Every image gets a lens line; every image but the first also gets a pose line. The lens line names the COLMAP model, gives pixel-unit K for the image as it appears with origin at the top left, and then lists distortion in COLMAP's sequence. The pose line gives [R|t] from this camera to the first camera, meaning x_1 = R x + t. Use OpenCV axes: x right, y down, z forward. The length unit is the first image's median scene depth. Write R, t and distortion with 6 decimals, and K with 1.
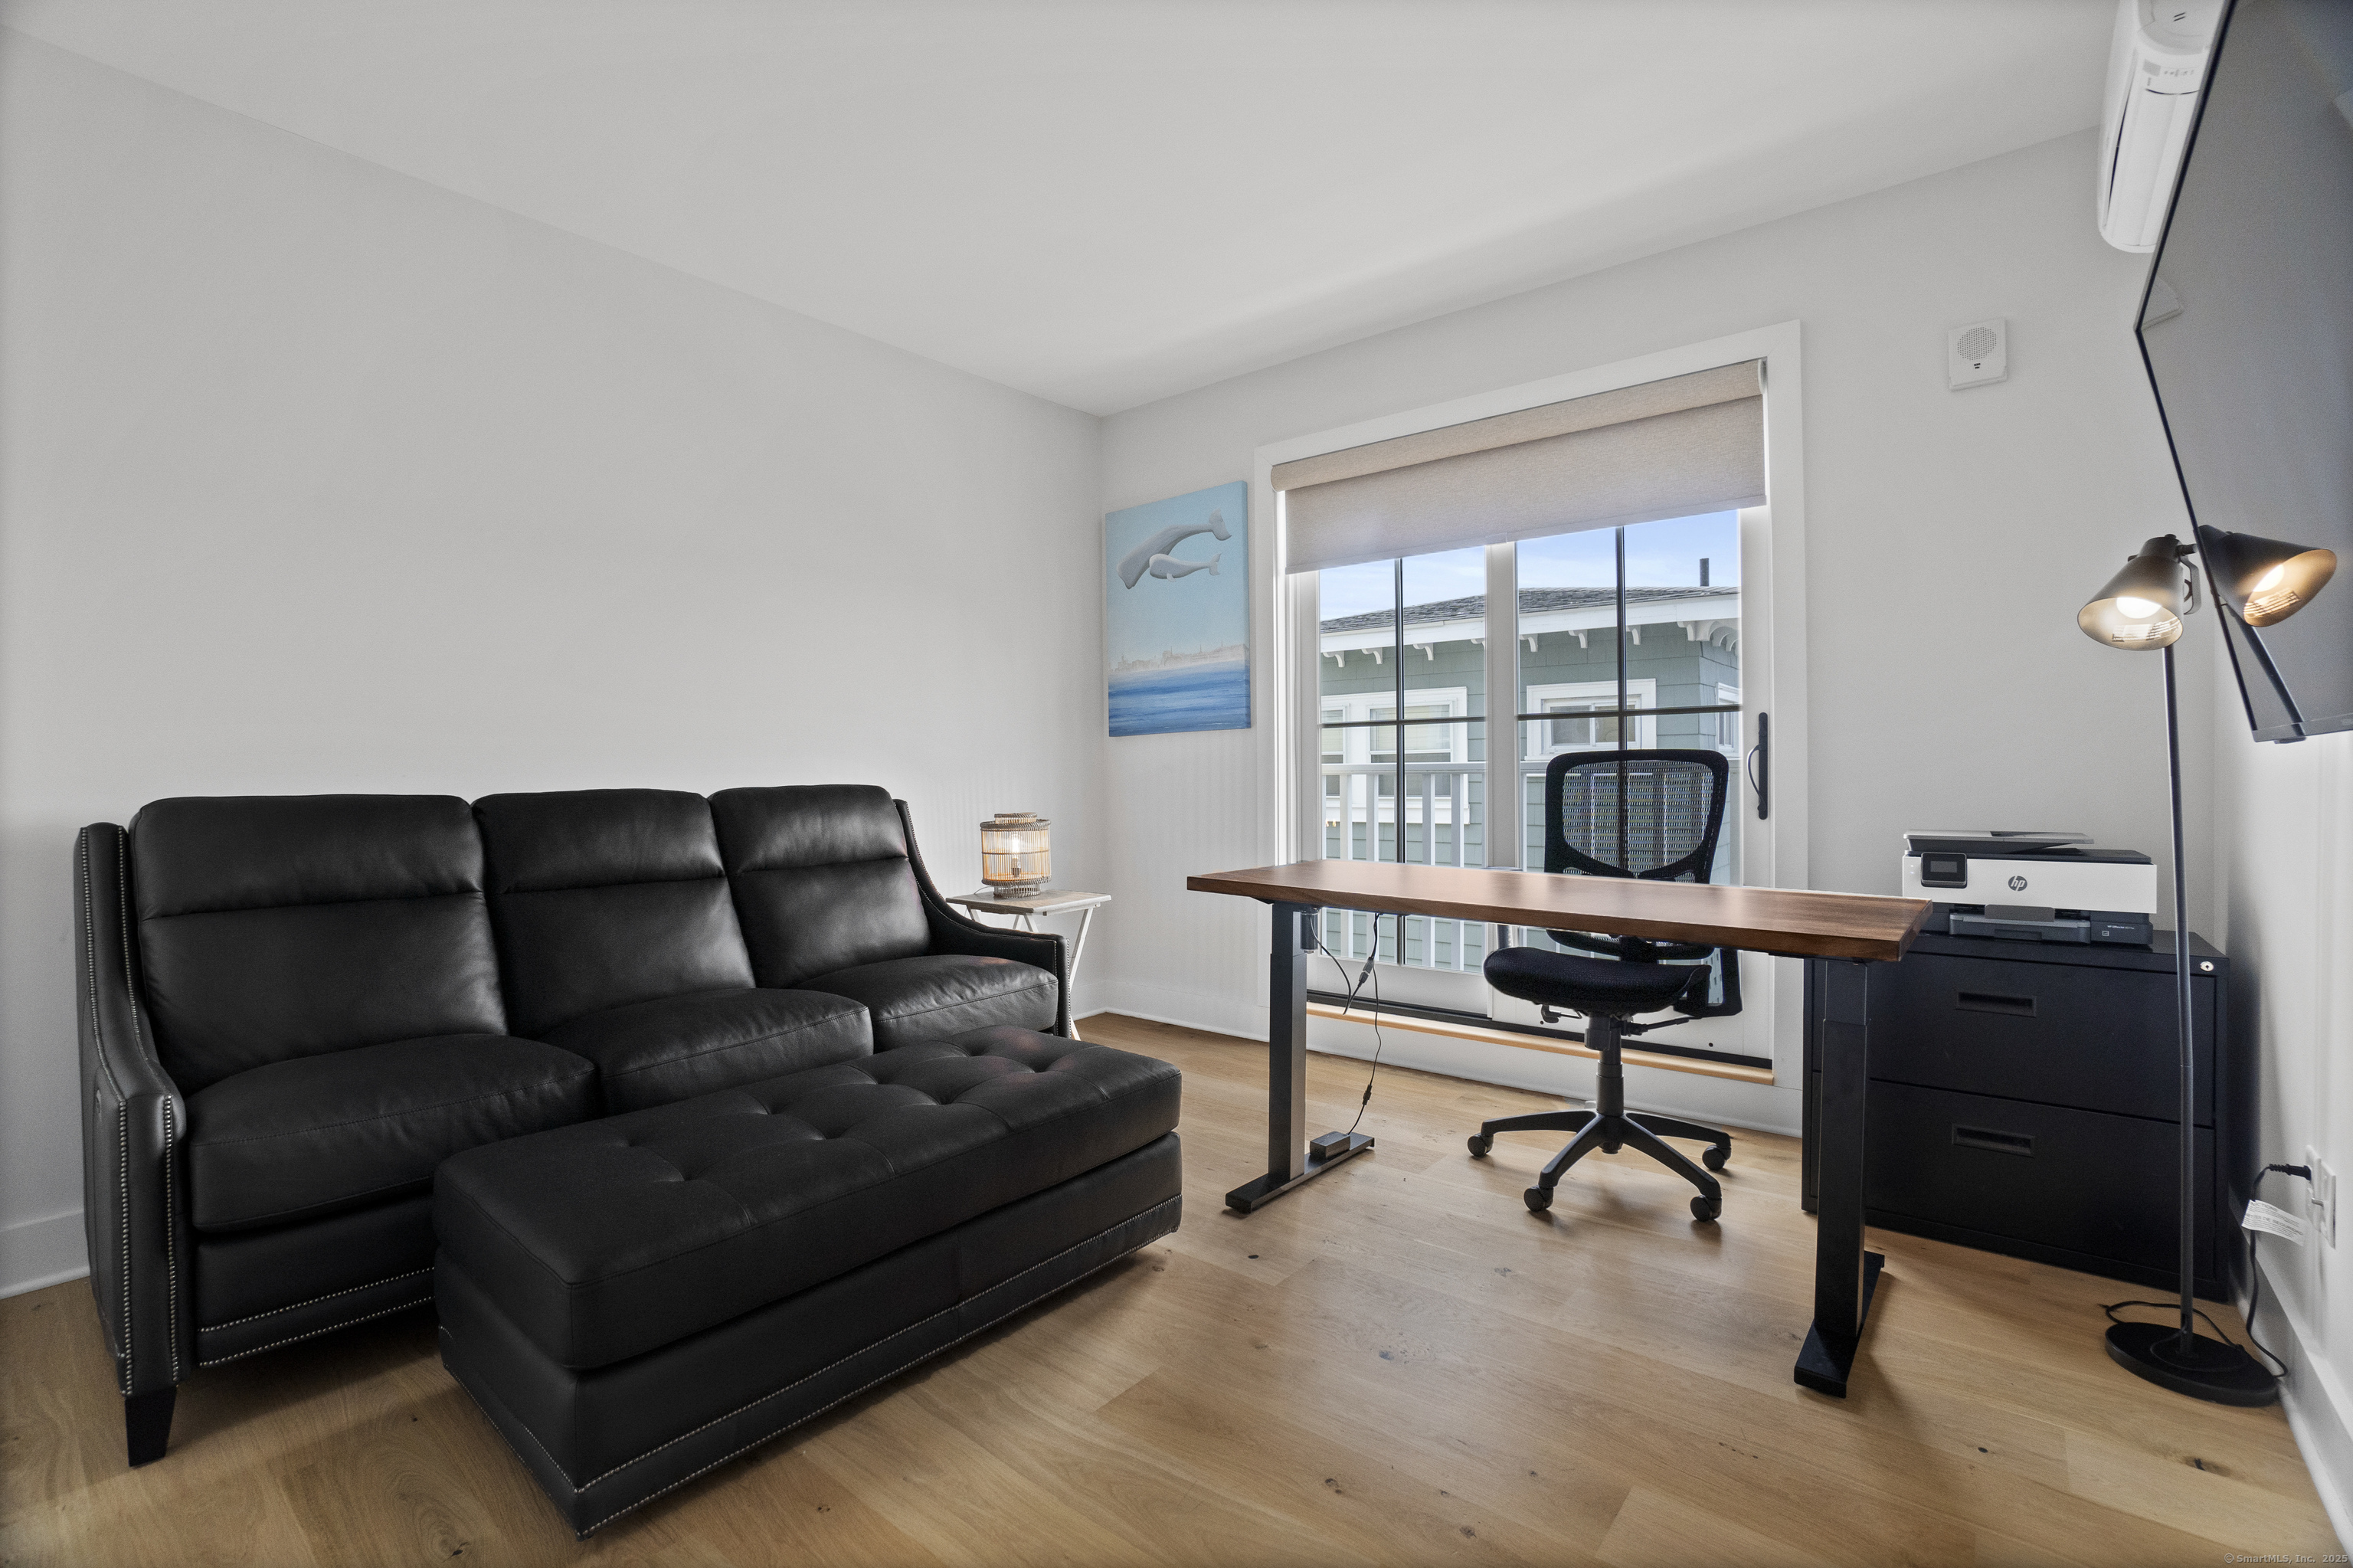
lens RADIAL K [[1039.6, 0, 1169.0], [0, 1039.6, 783.2], [0, 0, 1]] dist [-0.064078, 0.021875]
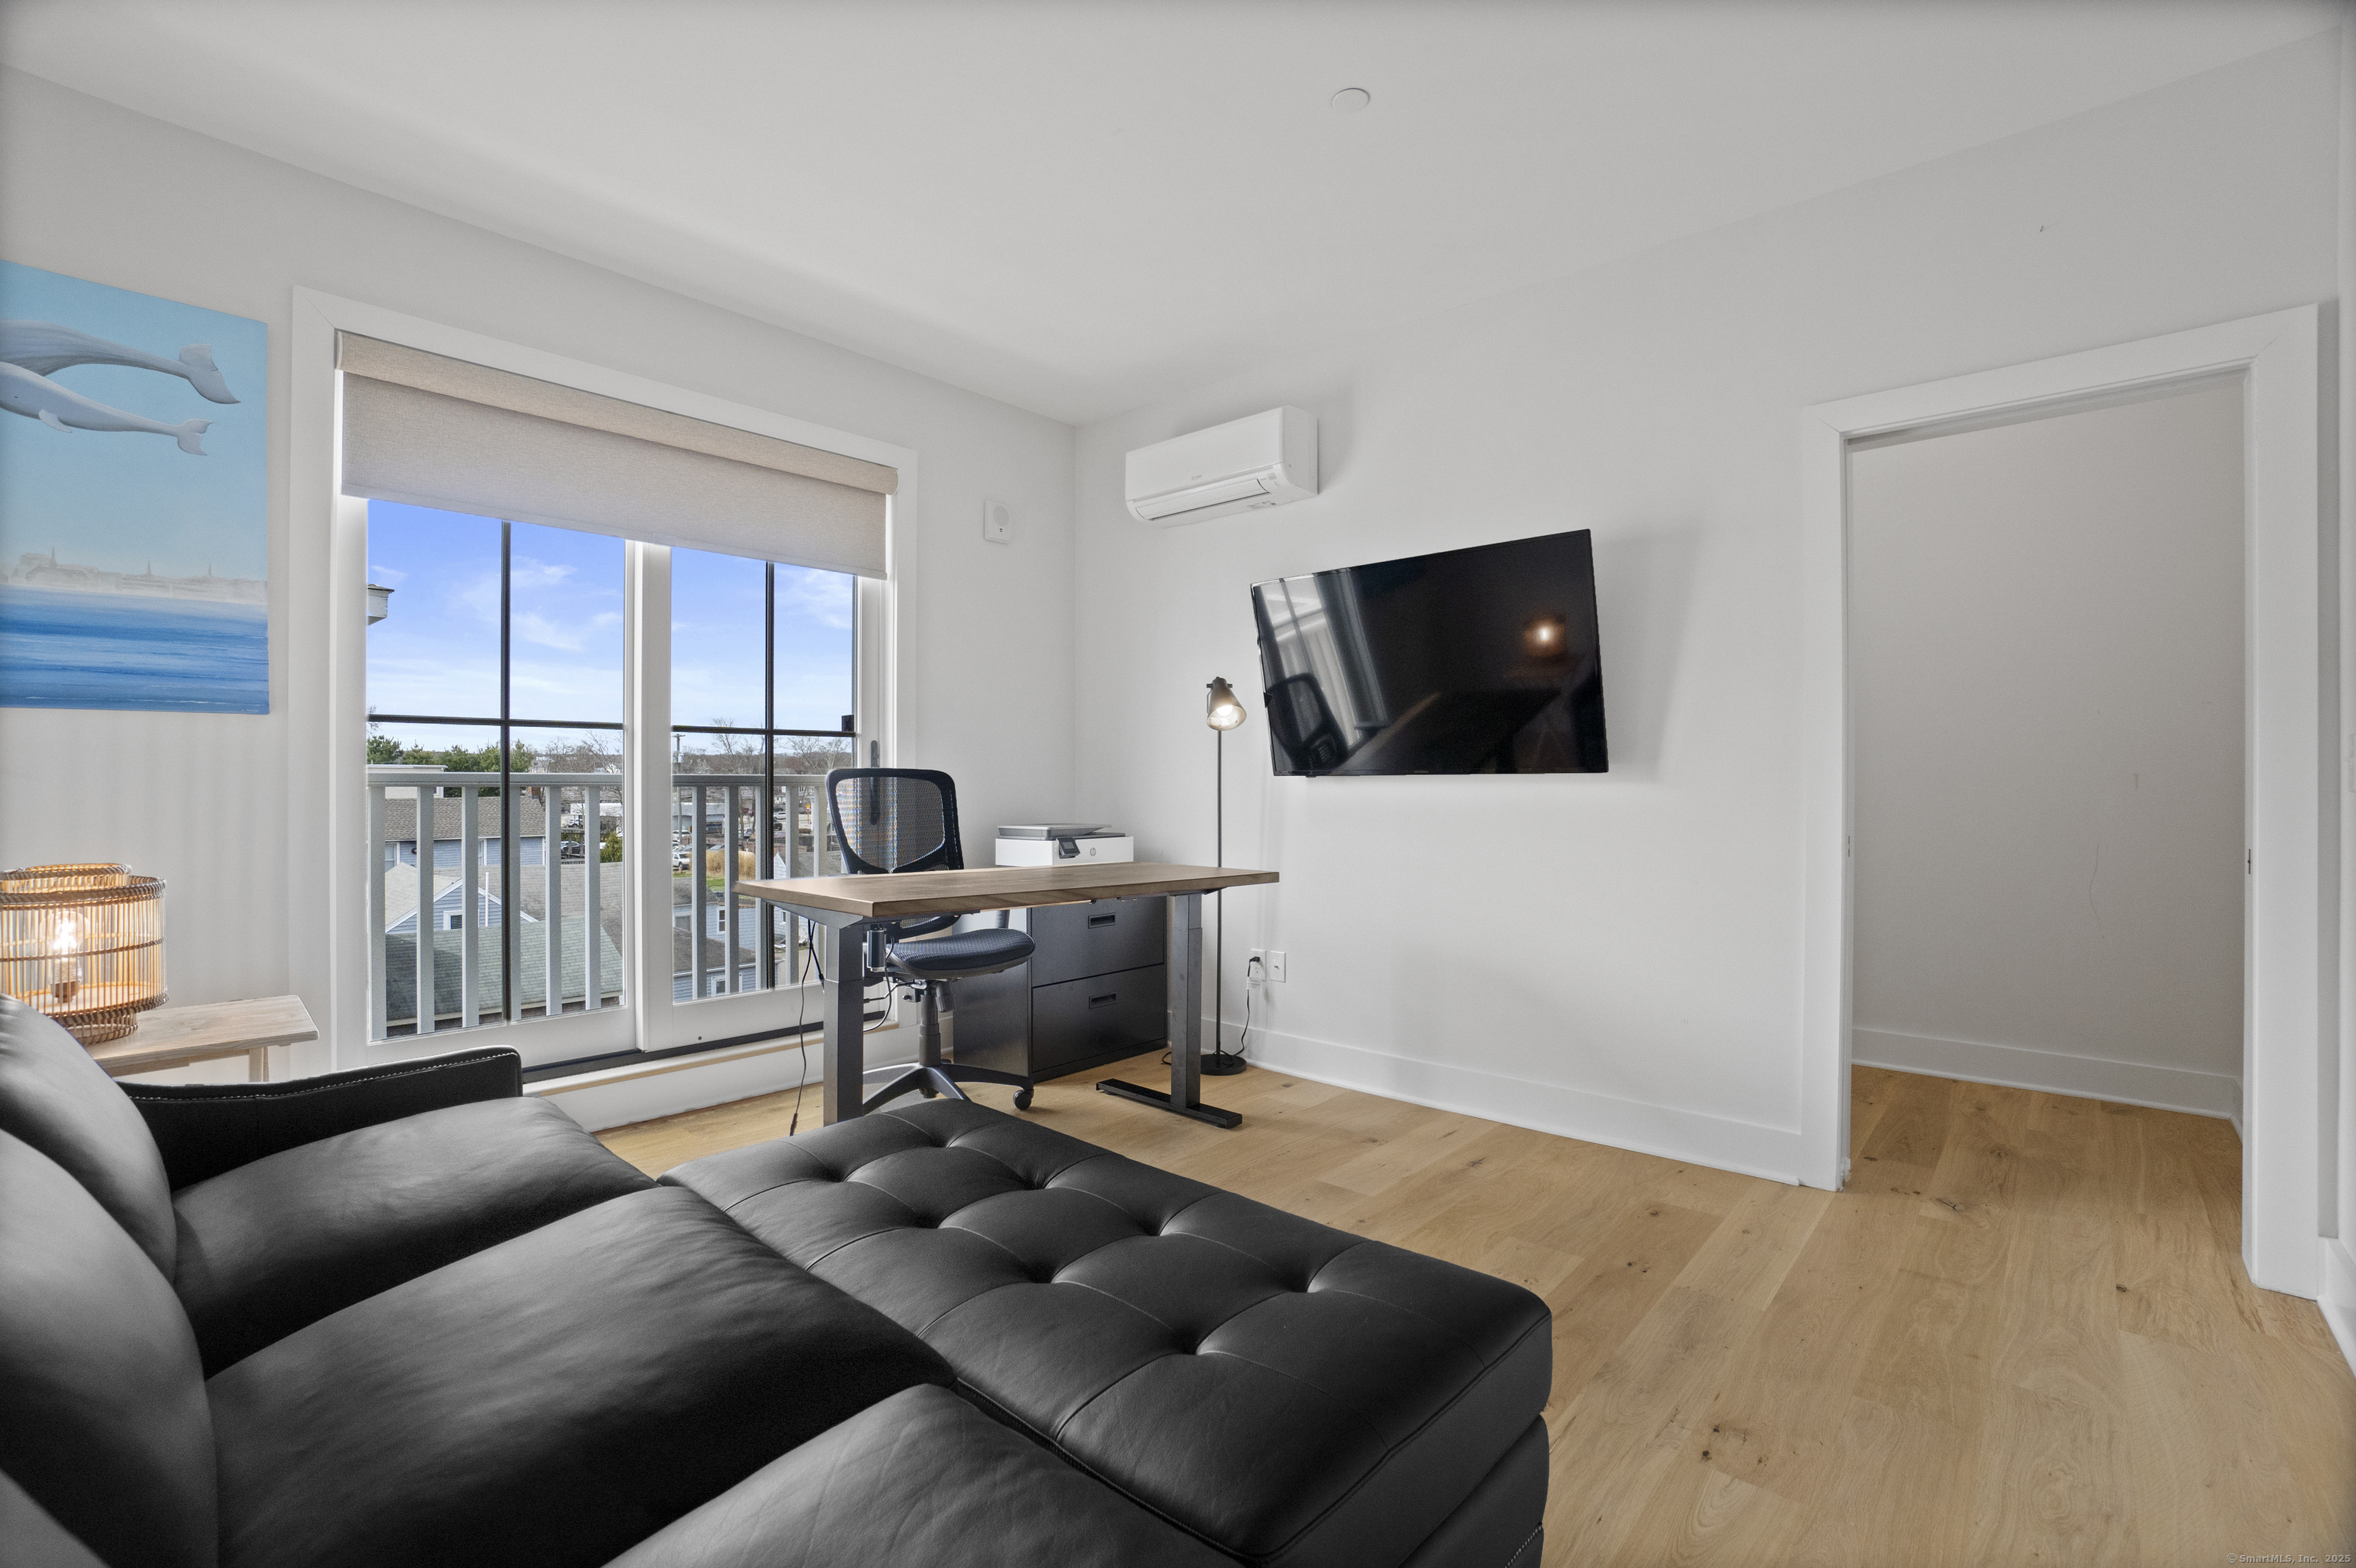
lens RADIAL K [[1040.7, 0, 1170.5], [0, 1040.7, 783.2], [0, 0, 1]] dist [-0.064078, 0.021875]
pose [[0.048739, 0.010188, 0.998760, -0.598997], [0.008242, 0.999910, -0.010602, 0.000768], [-0.998778, 0.008749, 0.048650, 0.490760]]
